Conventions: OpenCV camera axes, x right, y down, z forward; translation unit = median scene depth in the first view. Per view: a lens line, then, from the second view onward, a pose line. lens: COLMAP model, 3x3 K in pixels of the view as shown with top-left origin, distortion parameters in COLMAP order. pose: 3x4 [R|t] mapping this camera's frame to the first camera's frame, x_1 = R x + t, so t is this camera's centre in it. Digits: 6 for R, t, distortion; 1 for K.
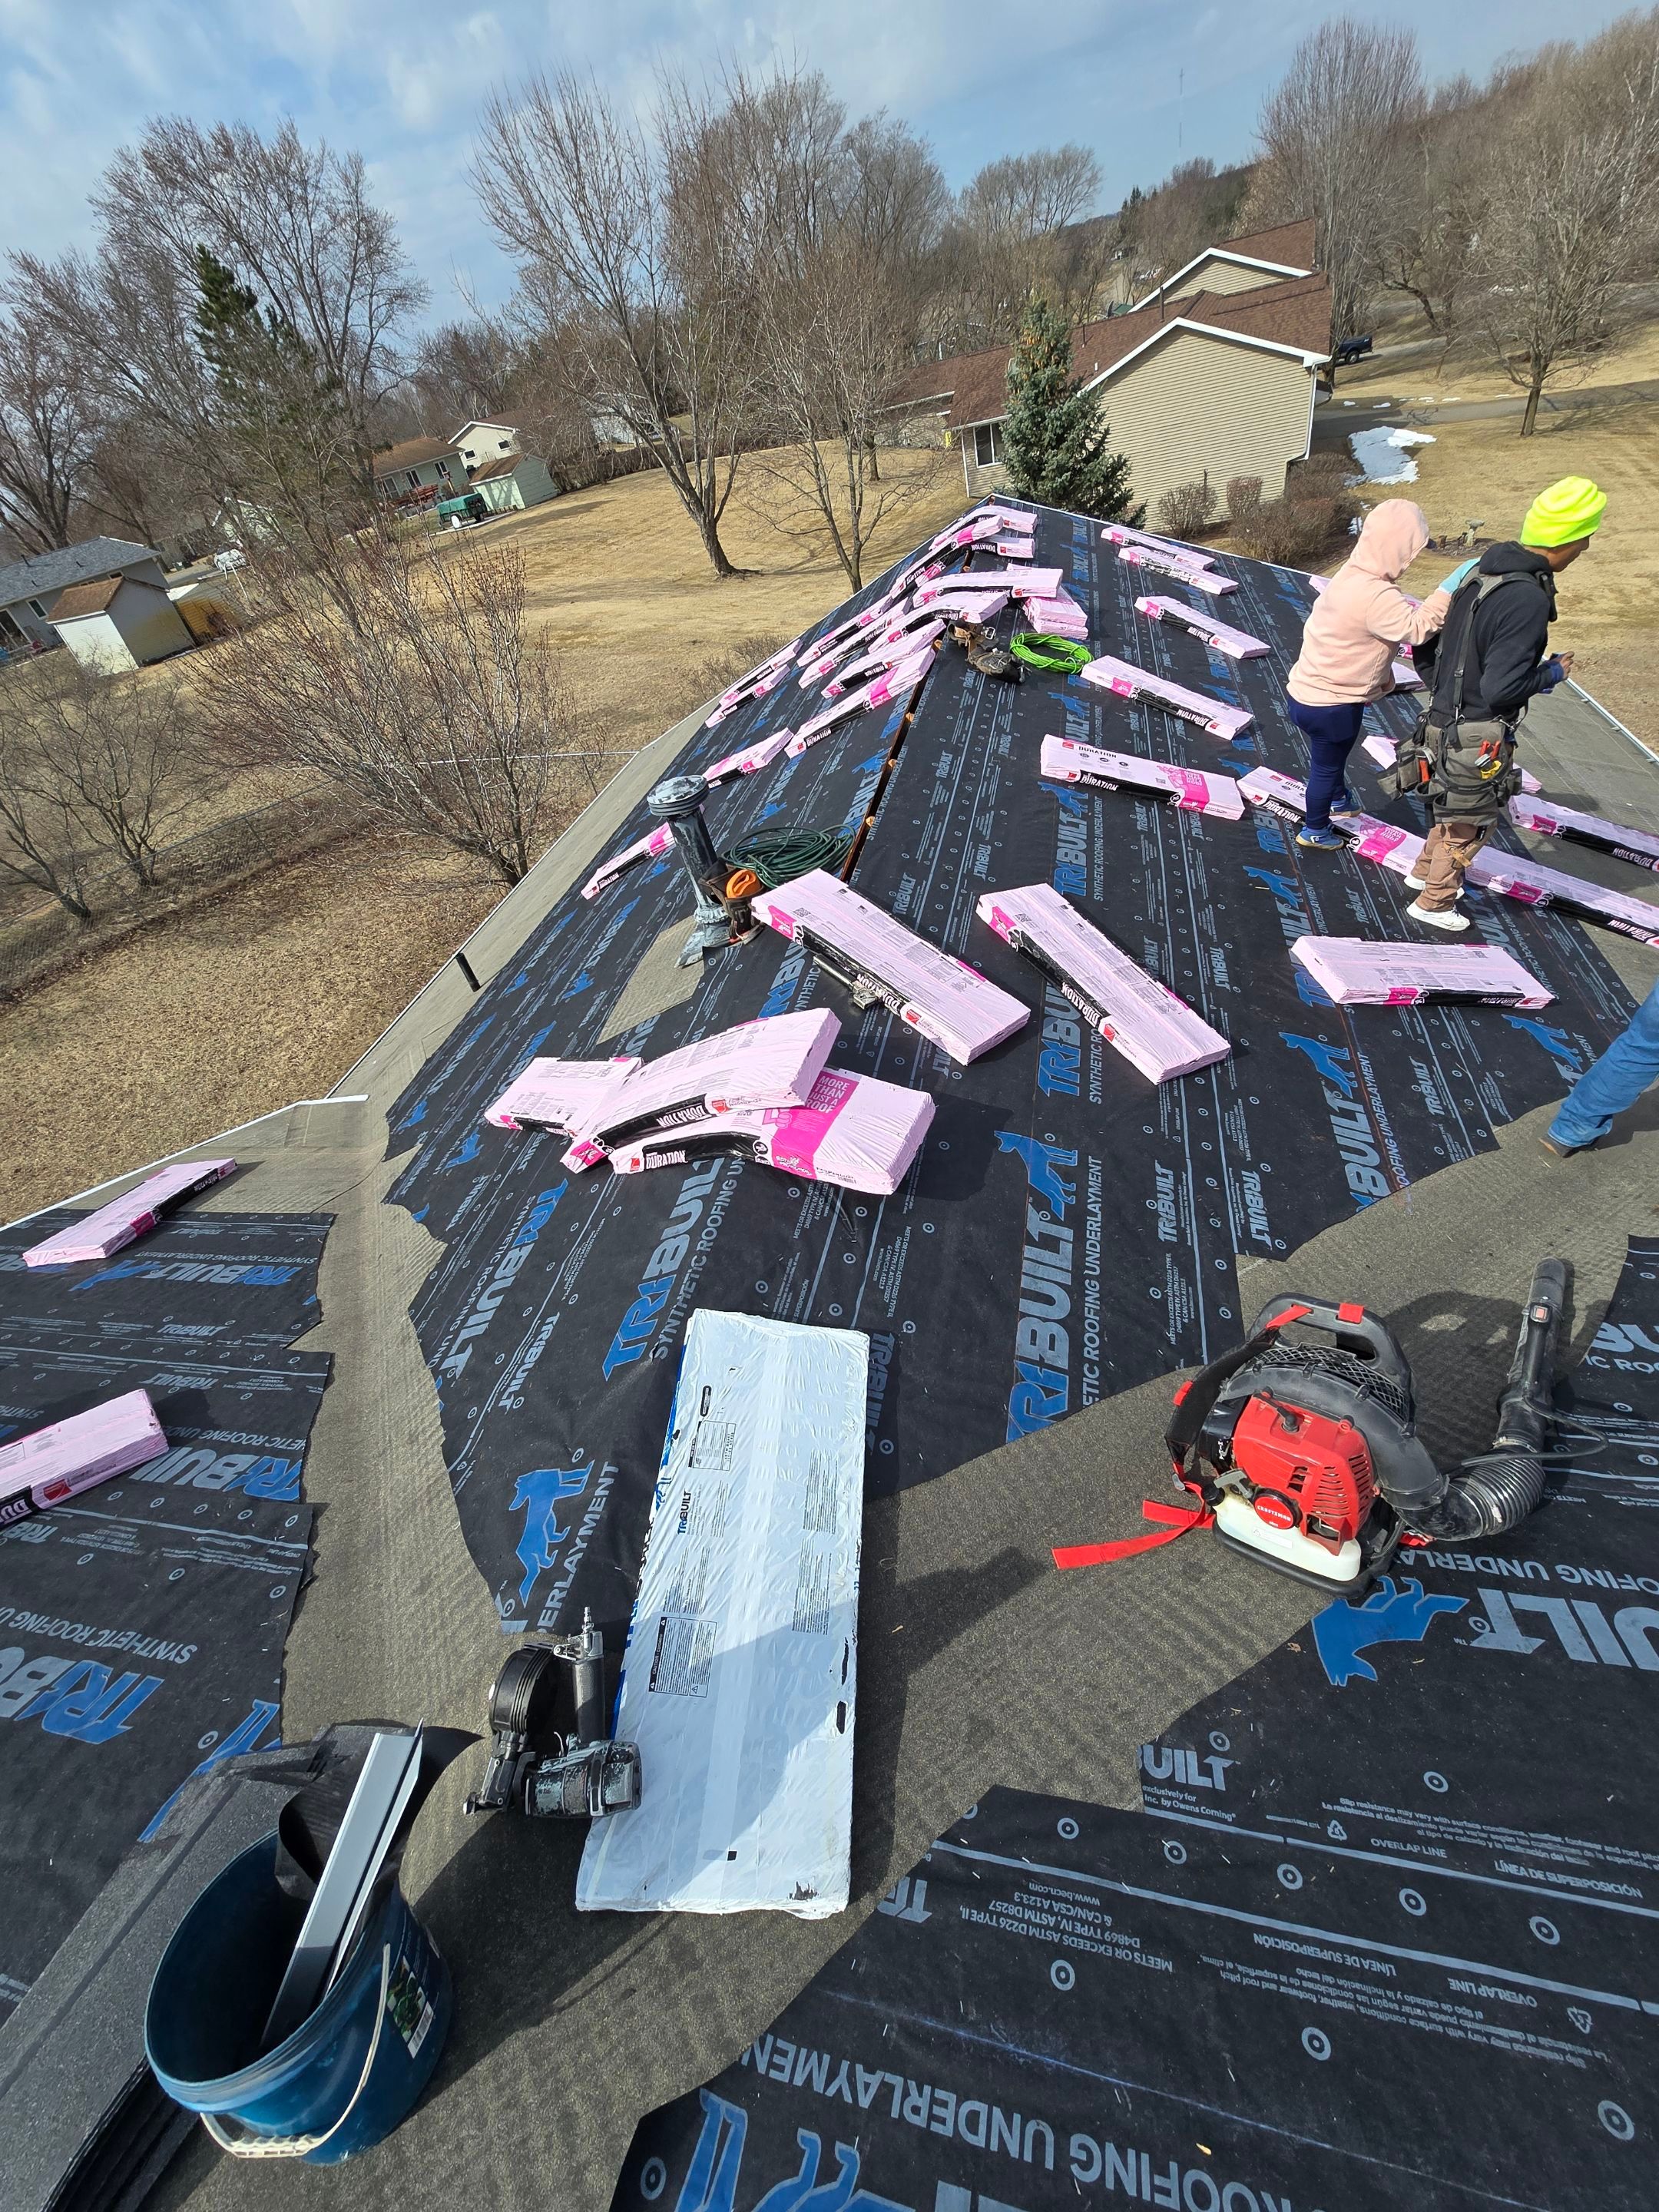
lens RADIAL K [[908.4, 0, 827.5], [0, 908.4, 1072.4], [0, 0, 1]] dist [-0.001771, 0.000651]
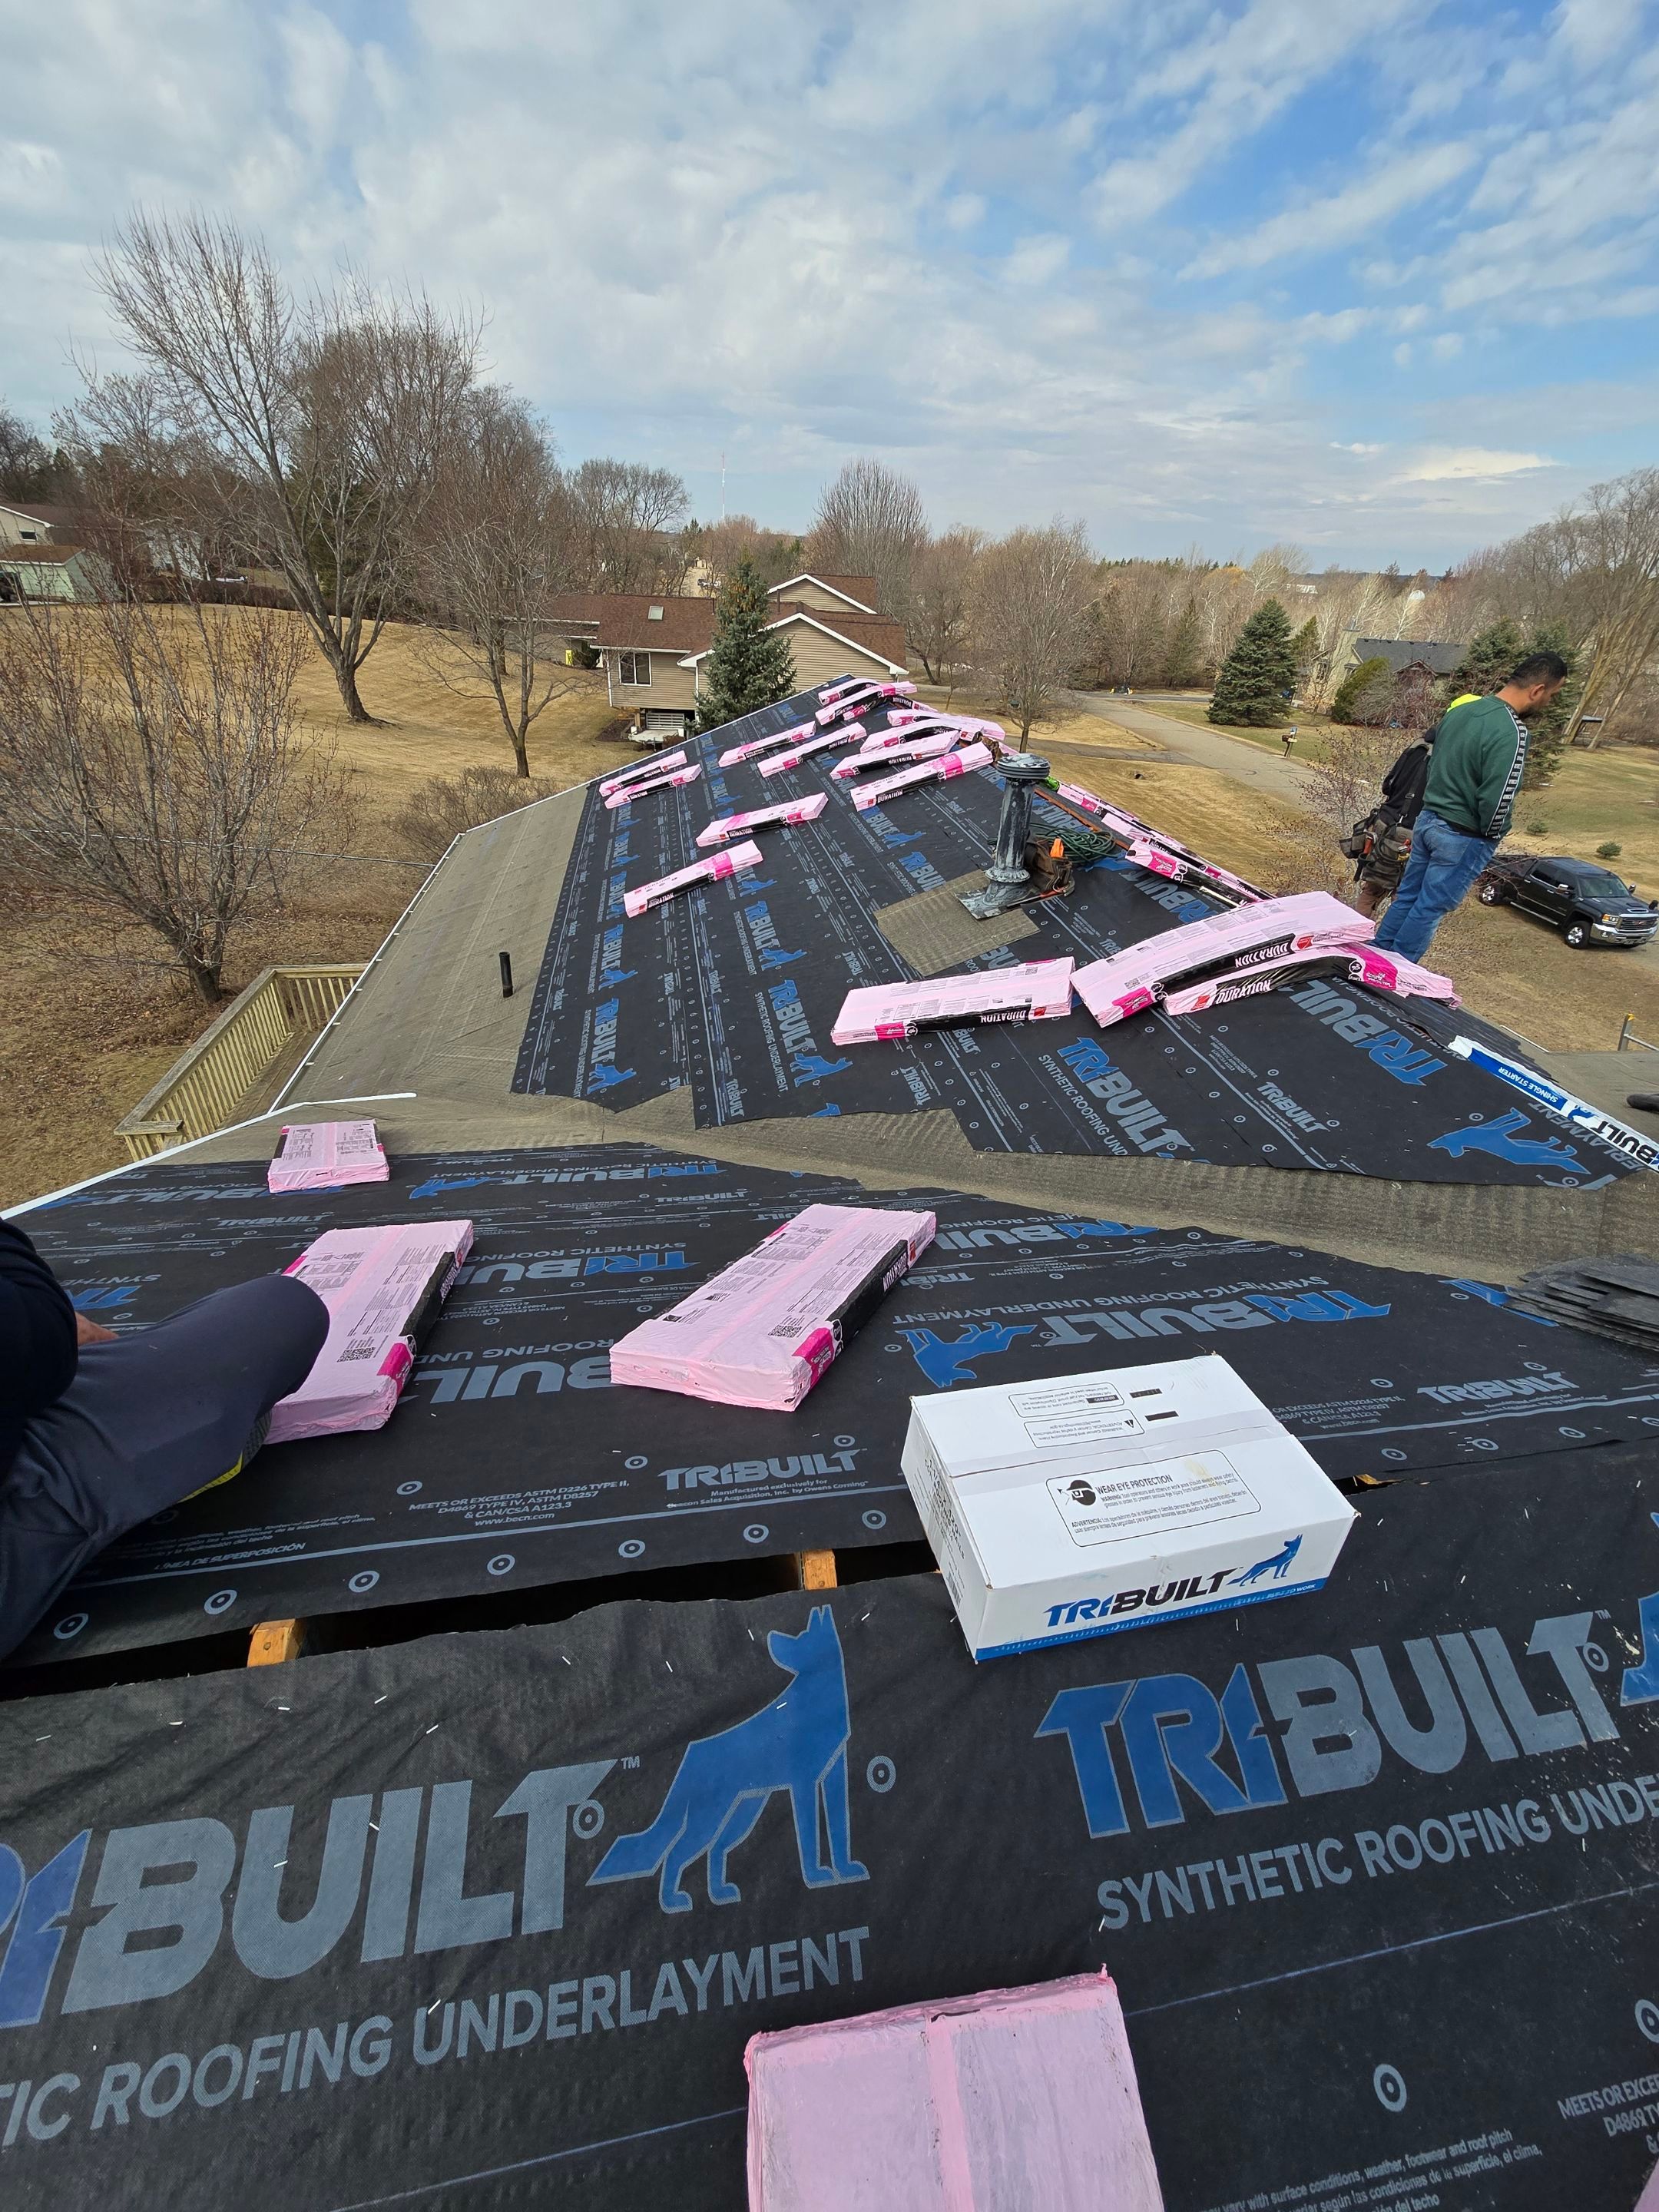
lens RADIAL K [[919.0, 0, 832.1], [0, 919.0, 1064.4], [0, 0, 1]] dist [-0.007303, 0.000745]
pose [[0.888066, 0.054654, 0.456455, -0.583346], [0.047218, 0.976812, -0.208826, 0.200784], [-0.457284, 0.207004, 0.864893, 0.090512]]
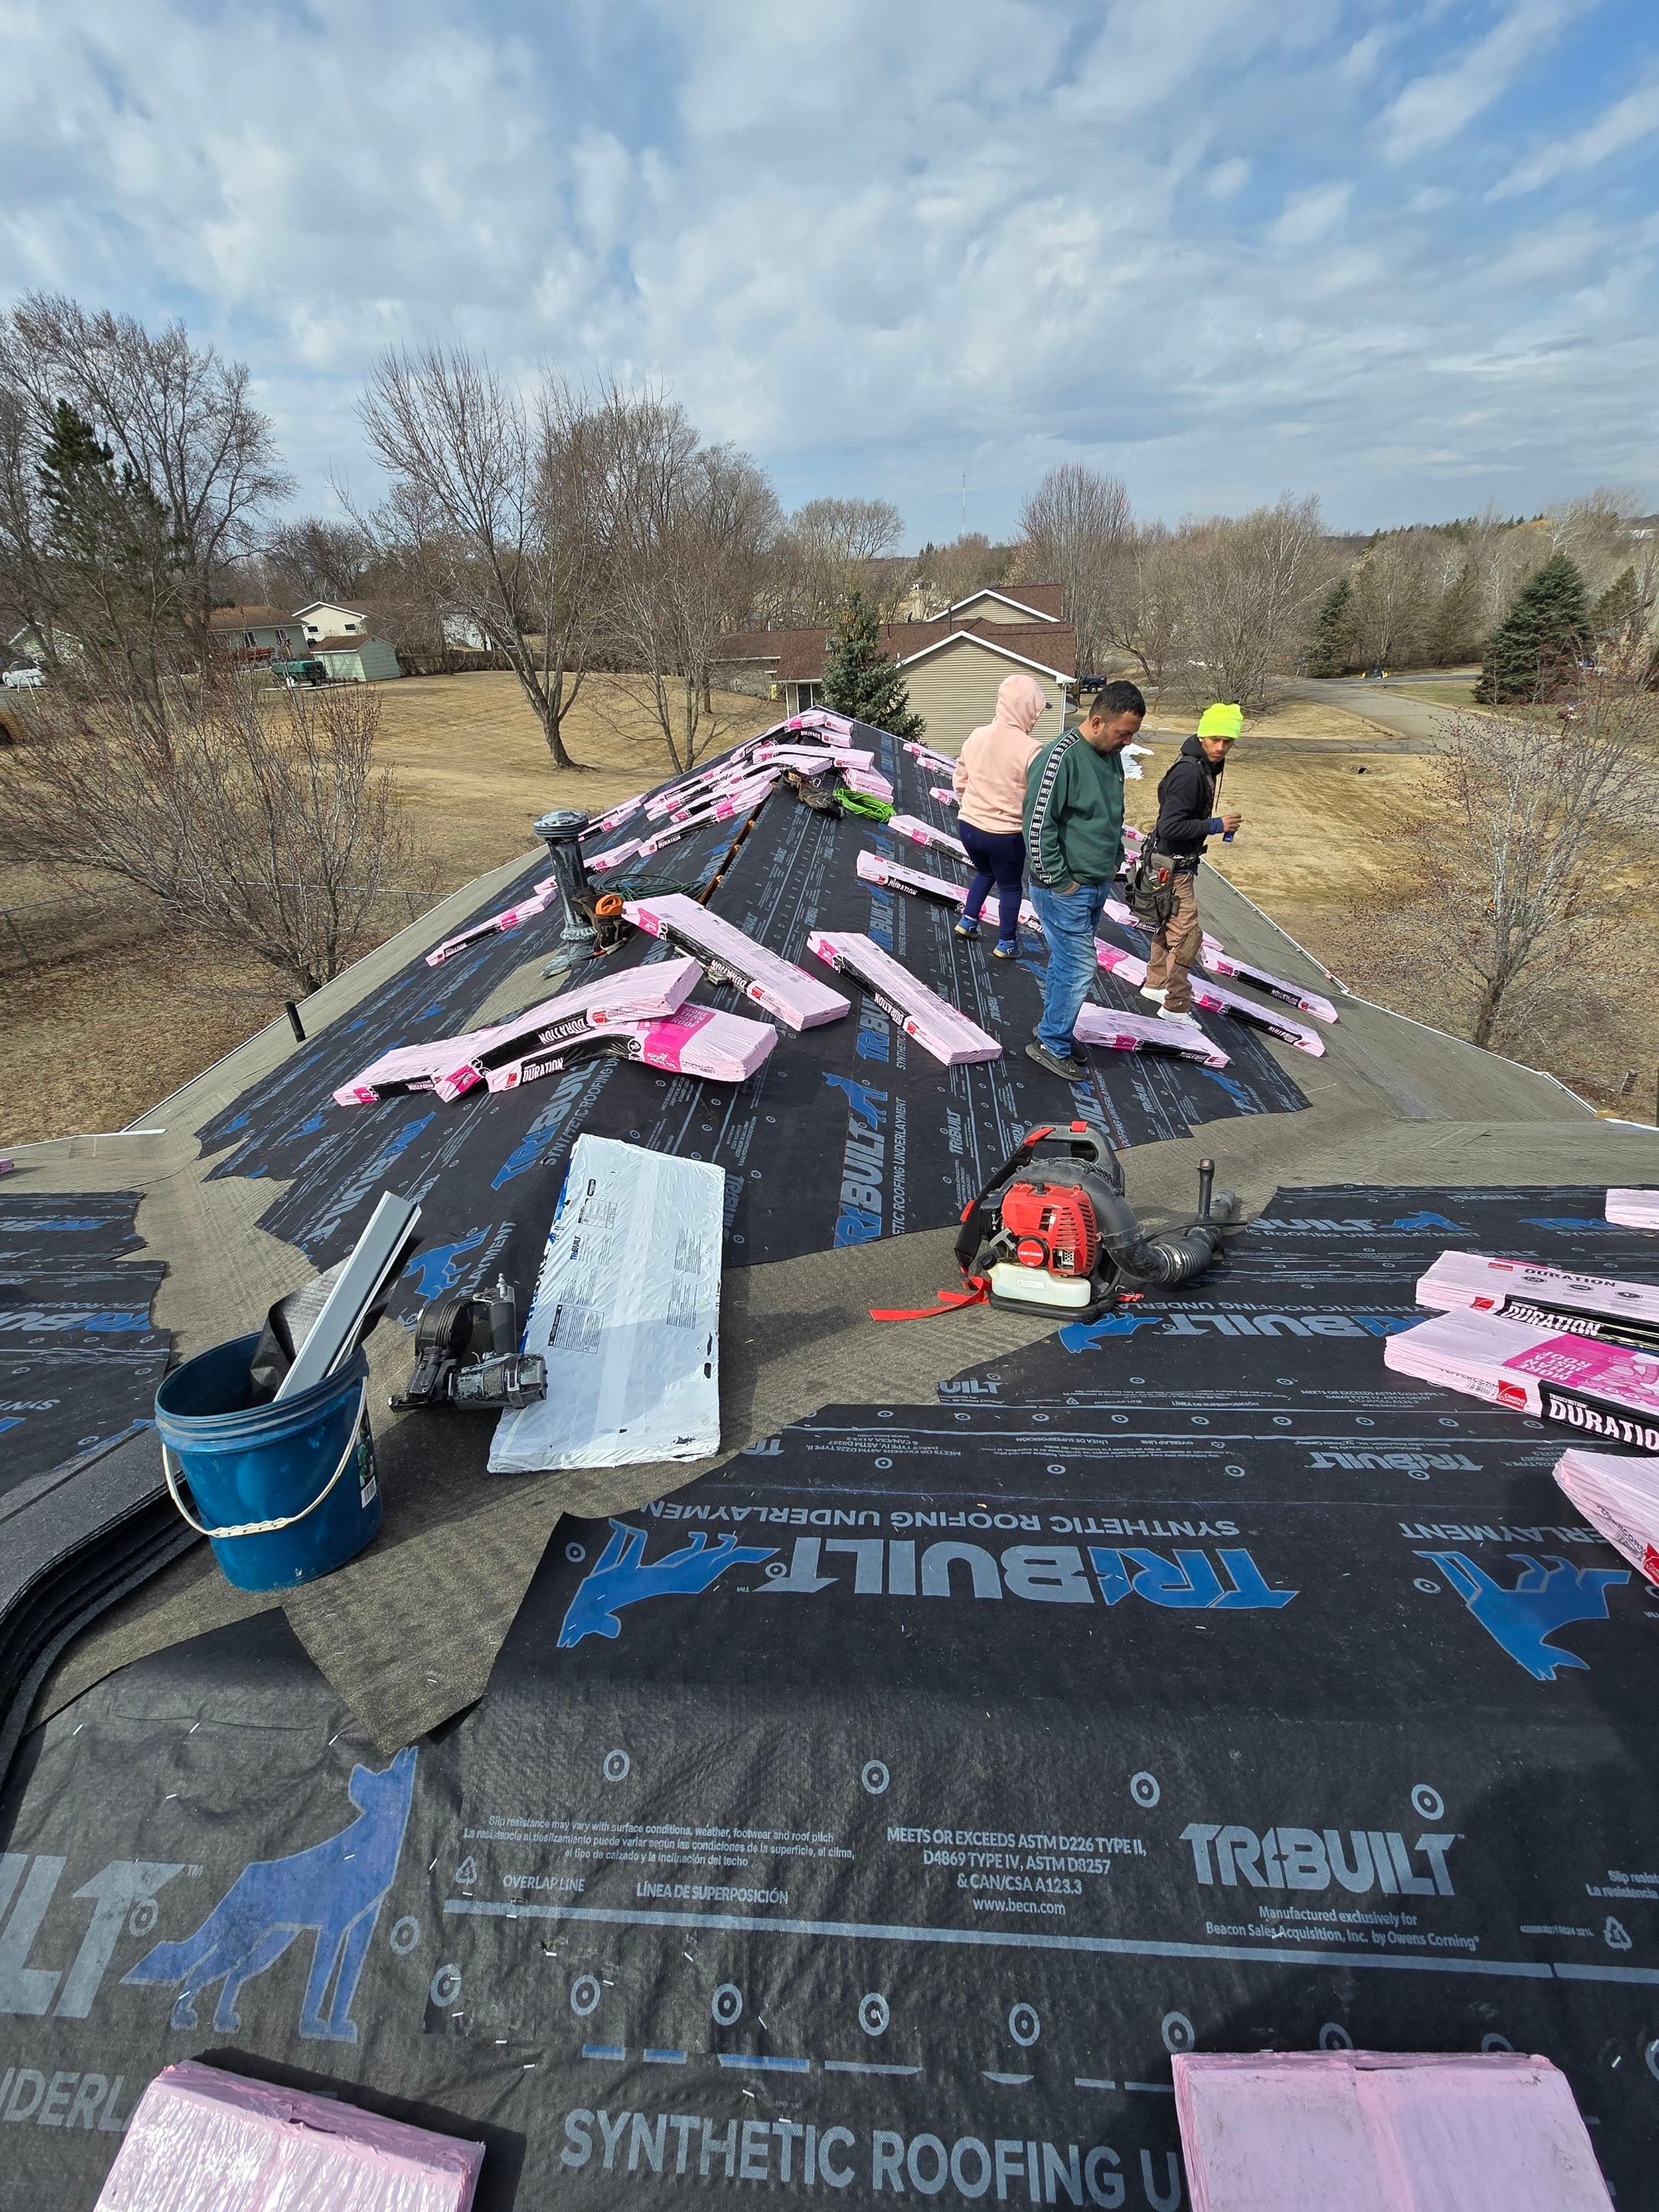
lens RADIAL K [[904.2, 0, 835.4], [0, 904.2, 1076.0], [0, 0, 1]] dist [-0.003158, -0.000885]
pose [[0.973217, 0.074144, 0.217606, -0.030987], [-0.027018, 0.976893, -0.212015, 0.156703], [-0.228297, 0.200457, 0.952731, -0.080277]]
